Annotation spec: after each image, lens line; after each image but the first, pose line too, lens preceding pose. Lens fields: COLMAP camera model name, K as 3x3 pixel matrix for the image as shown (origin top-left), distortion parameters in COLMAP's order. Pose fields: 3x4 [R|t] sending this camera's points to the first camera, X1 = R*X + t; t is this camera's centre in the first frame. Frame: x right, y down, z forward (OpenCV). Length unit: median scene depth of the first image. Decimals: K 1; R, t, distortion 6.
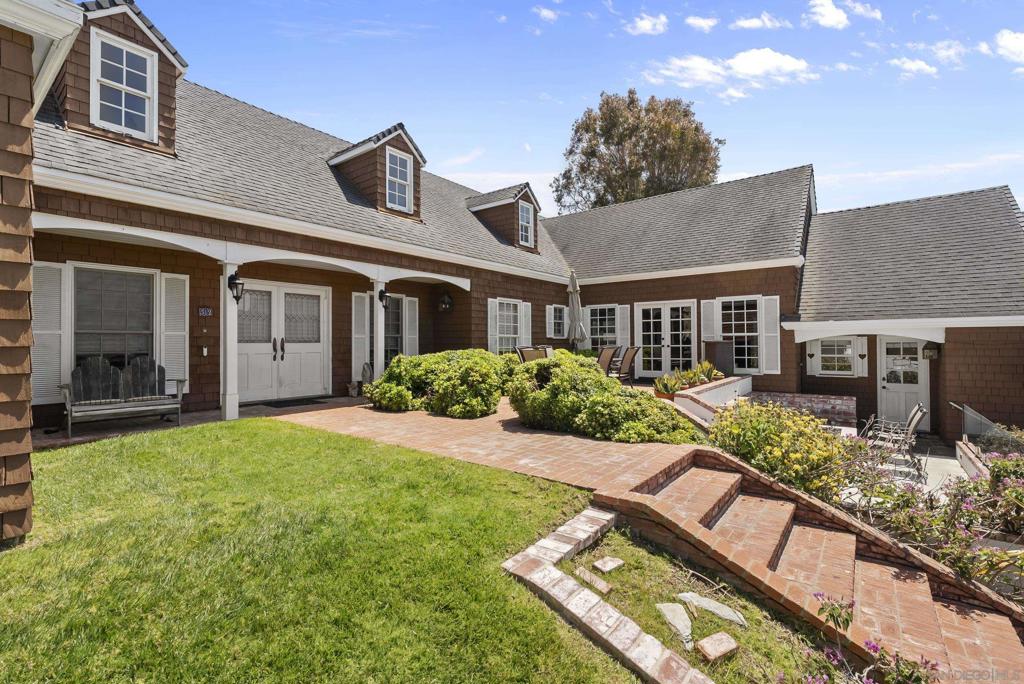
lens RADIAL K [[462.7, 0, 511.1], [0, 462.7, 337.2], [0, 0, 1]] dist [-0.003954, 0.000397]
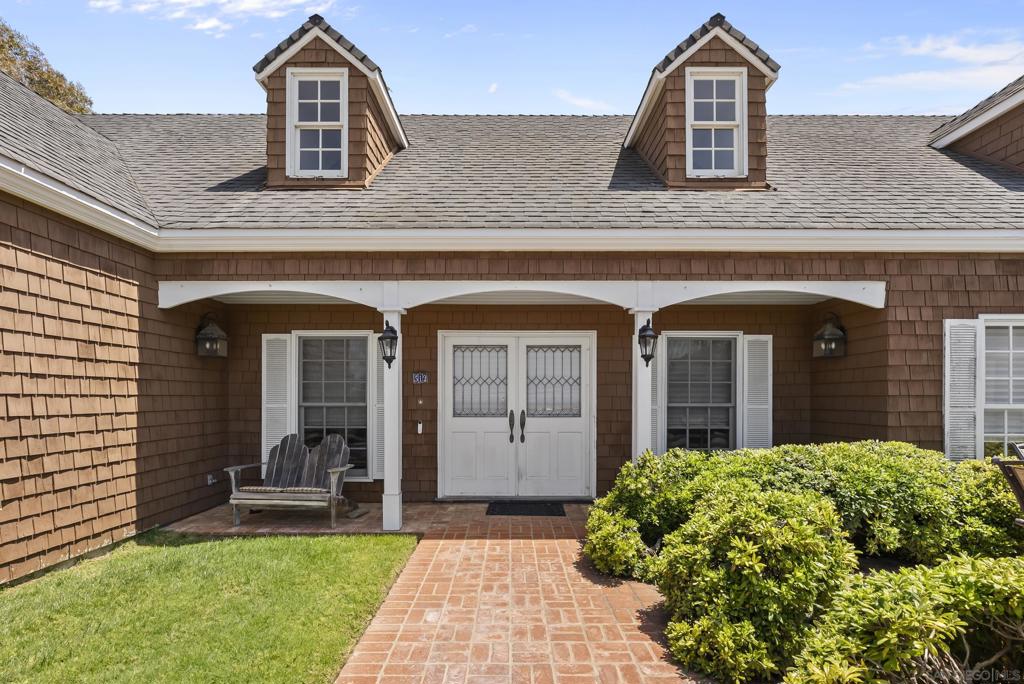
lens RADIAL K [[485.5, 0, 510.3], [0, 485.5, 397.0], [0, 0, 1]] dist [-0.001648, -0.000151]
pose [[0.608555, 0.005203, -0.793494, 0.061246], [0.005753, 0.999923, 0.010969, -0.020552], [0.793491, -0.011240, 0.608479, 0.414856]]
